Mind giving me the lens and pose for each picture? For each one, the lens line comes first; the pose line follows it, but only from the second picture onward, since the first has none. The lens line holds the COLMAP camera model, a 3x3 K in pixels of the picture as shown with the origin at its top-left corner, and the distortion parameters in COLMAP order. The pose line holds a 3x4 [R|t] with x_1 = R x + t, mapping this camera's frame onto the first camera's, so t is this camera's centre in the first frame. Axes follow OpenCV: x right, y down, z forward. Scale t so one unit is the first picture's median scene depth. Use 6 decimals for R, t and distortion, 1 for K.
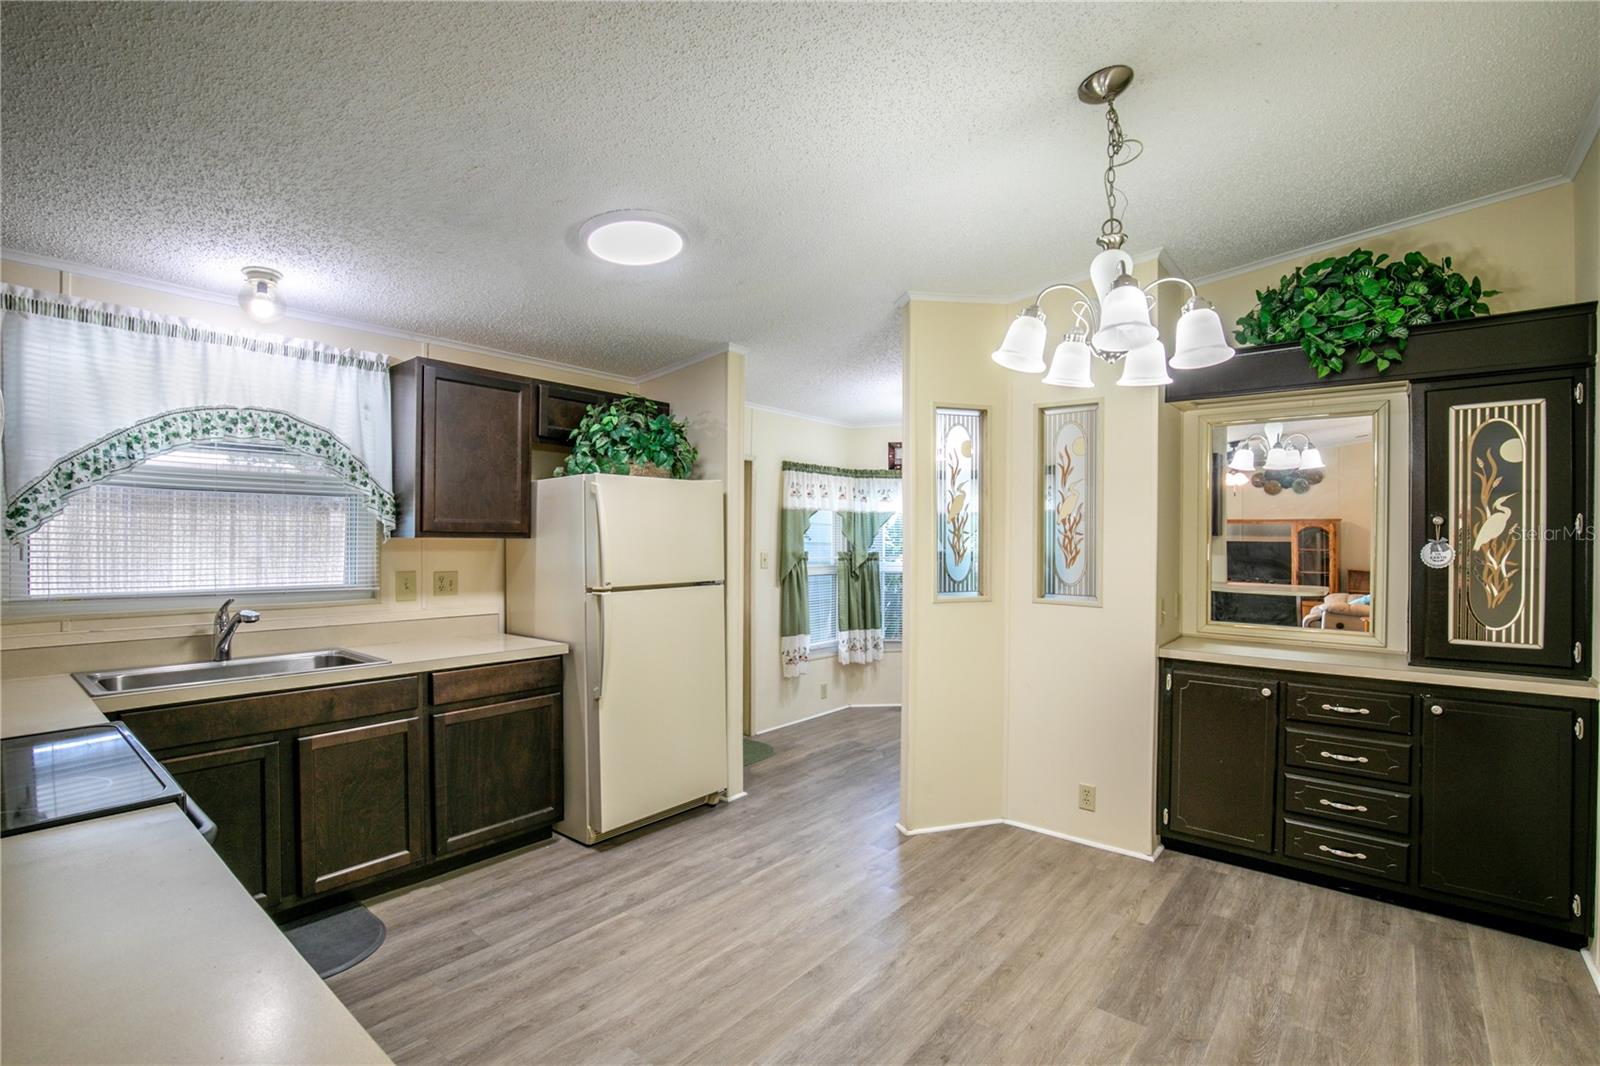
lens RADIAL K [[732.0, 0, 792.1], [0, 732.0, 541.5], [0, 0, 1]] dist [-0.032174, 0.006051]
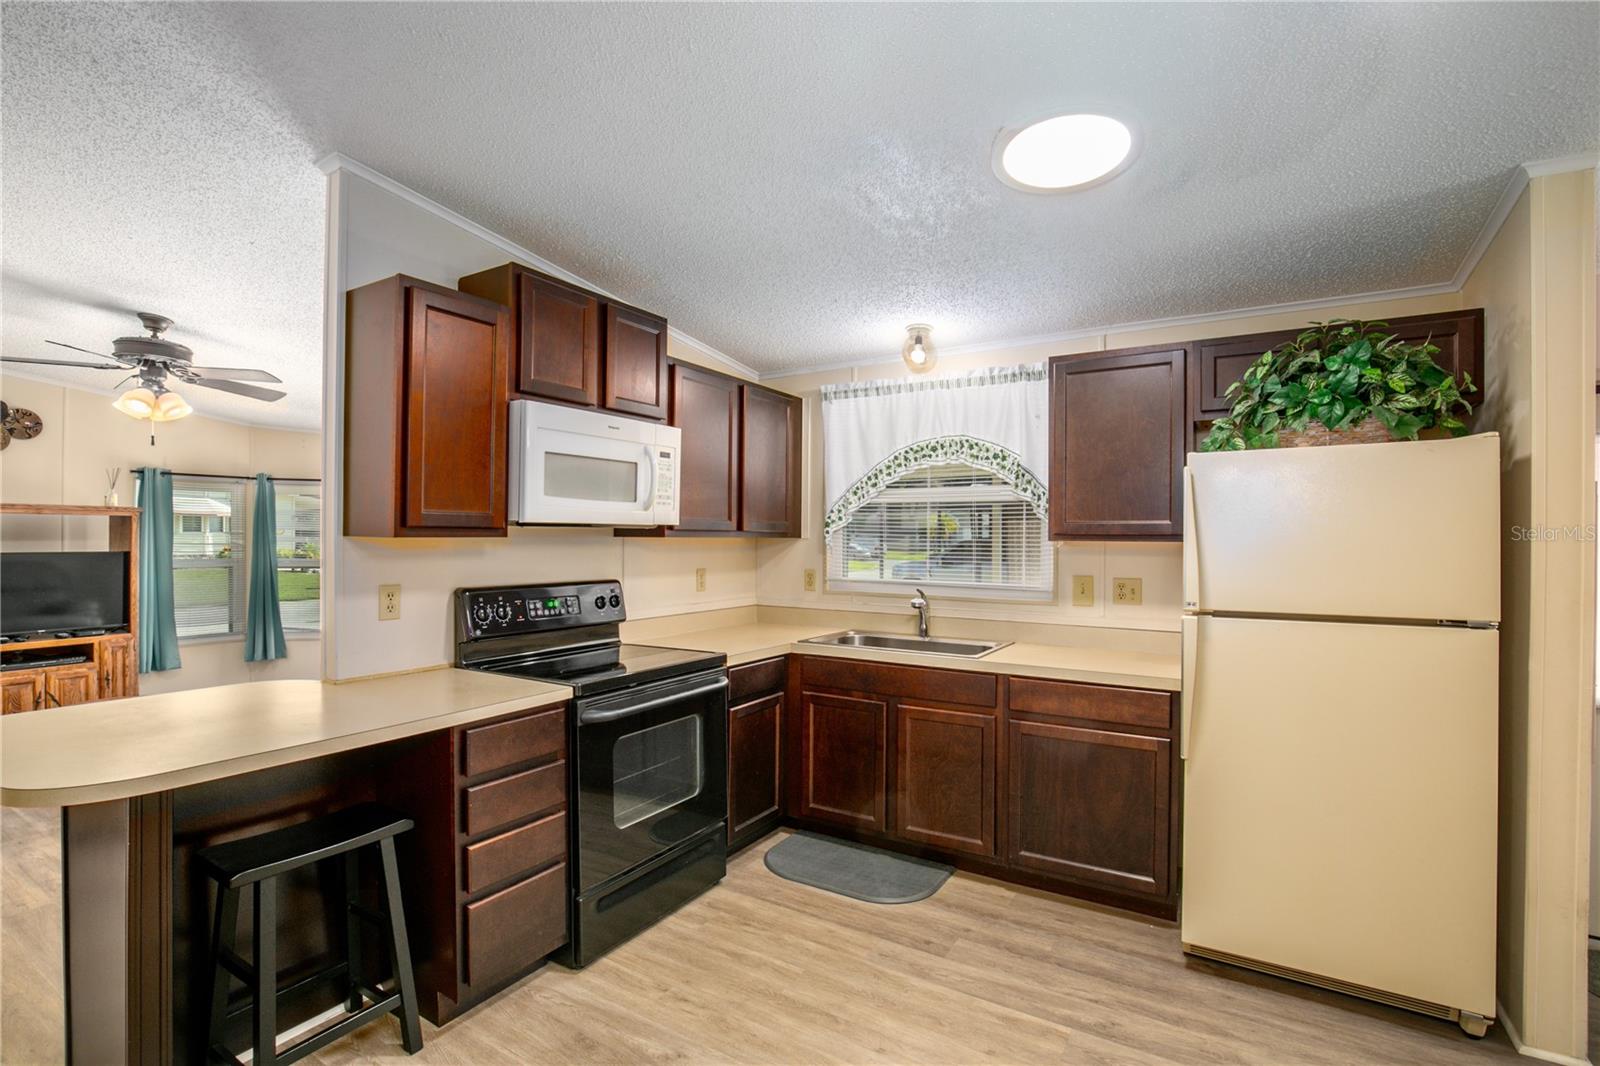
lens RADIAL K [[732.0, 0, 795.2], [0, 732.0, 542.2], [0, 0, 1]] dist [-0.032174, 0.006051]
pose [[0.148651, 0.001121, -0.988889, 0.405777], [-0.007213, 0.999974, 0.000050, -0.000993], [0.988863, 0.007125, 0.148655, 0.506638]]
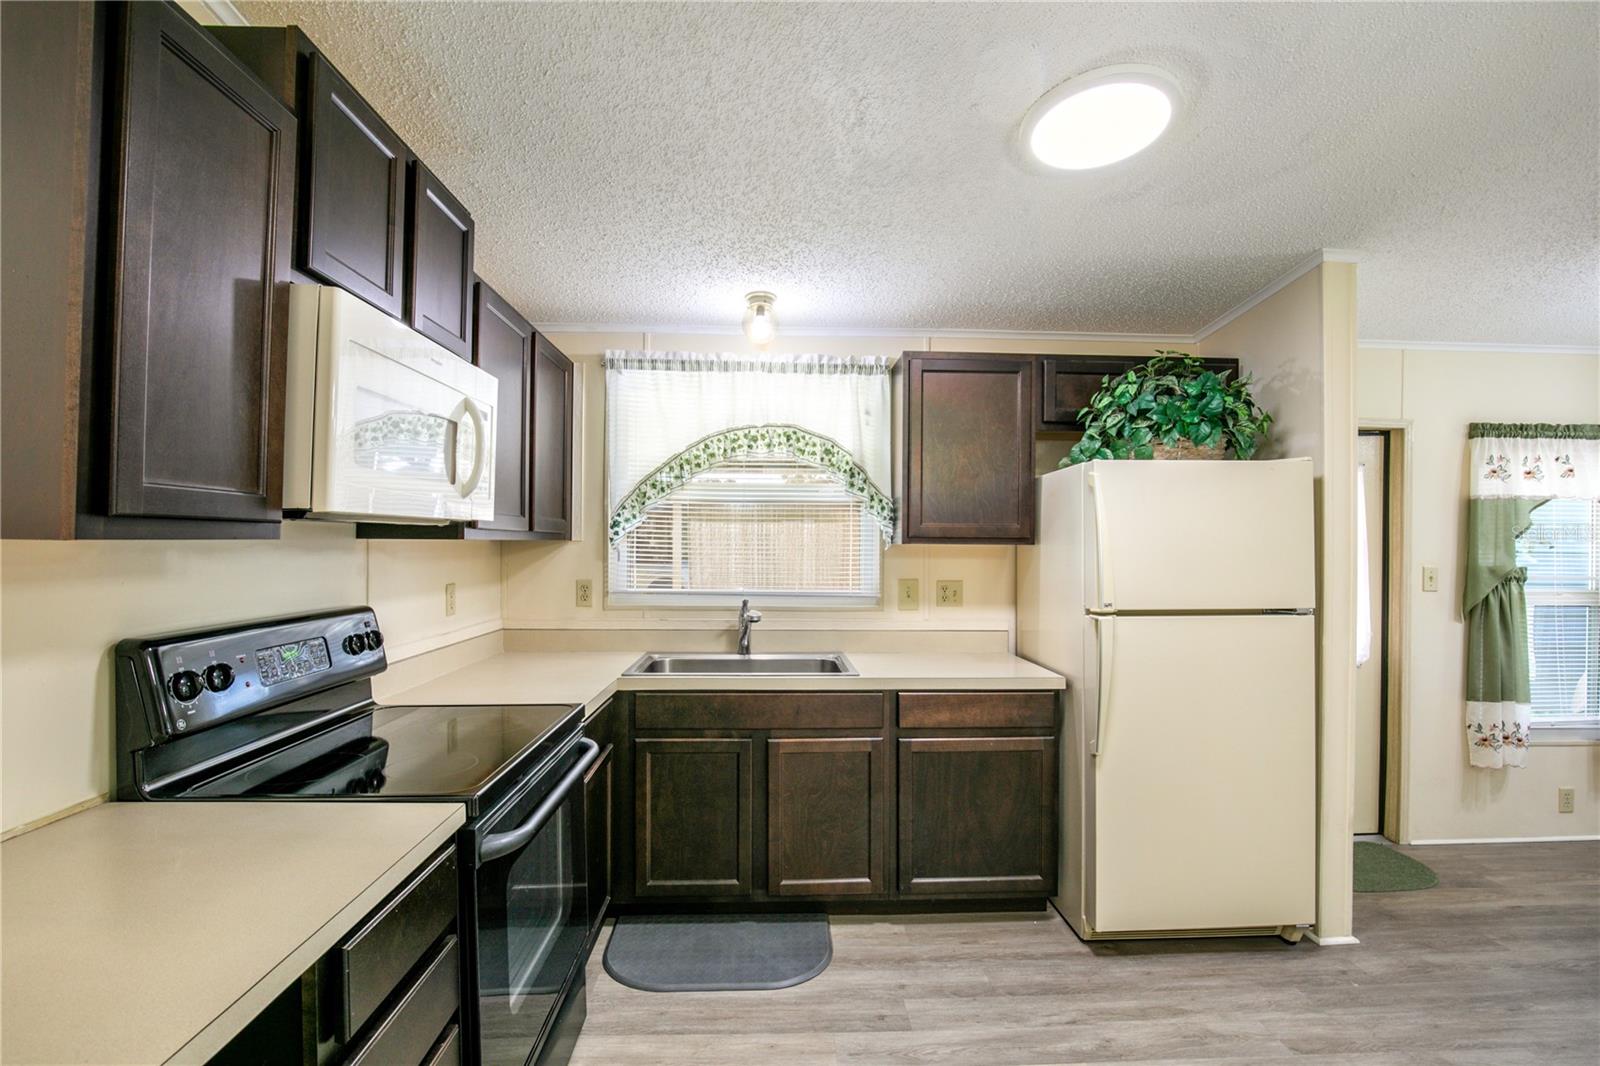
lens RADIAL K [[732.0, 0, 796.1], [0, 732.0, 543.0], [0, 0, 1]] dist [-0.032174, 0.006051]
pose [[0.673847, -0.000807, -0.738871, 0.086730], [-0.004358, 0.999978, -0.005067, -0.001090], [0.738858, 0.006634, 0.673828, 0.258140]]
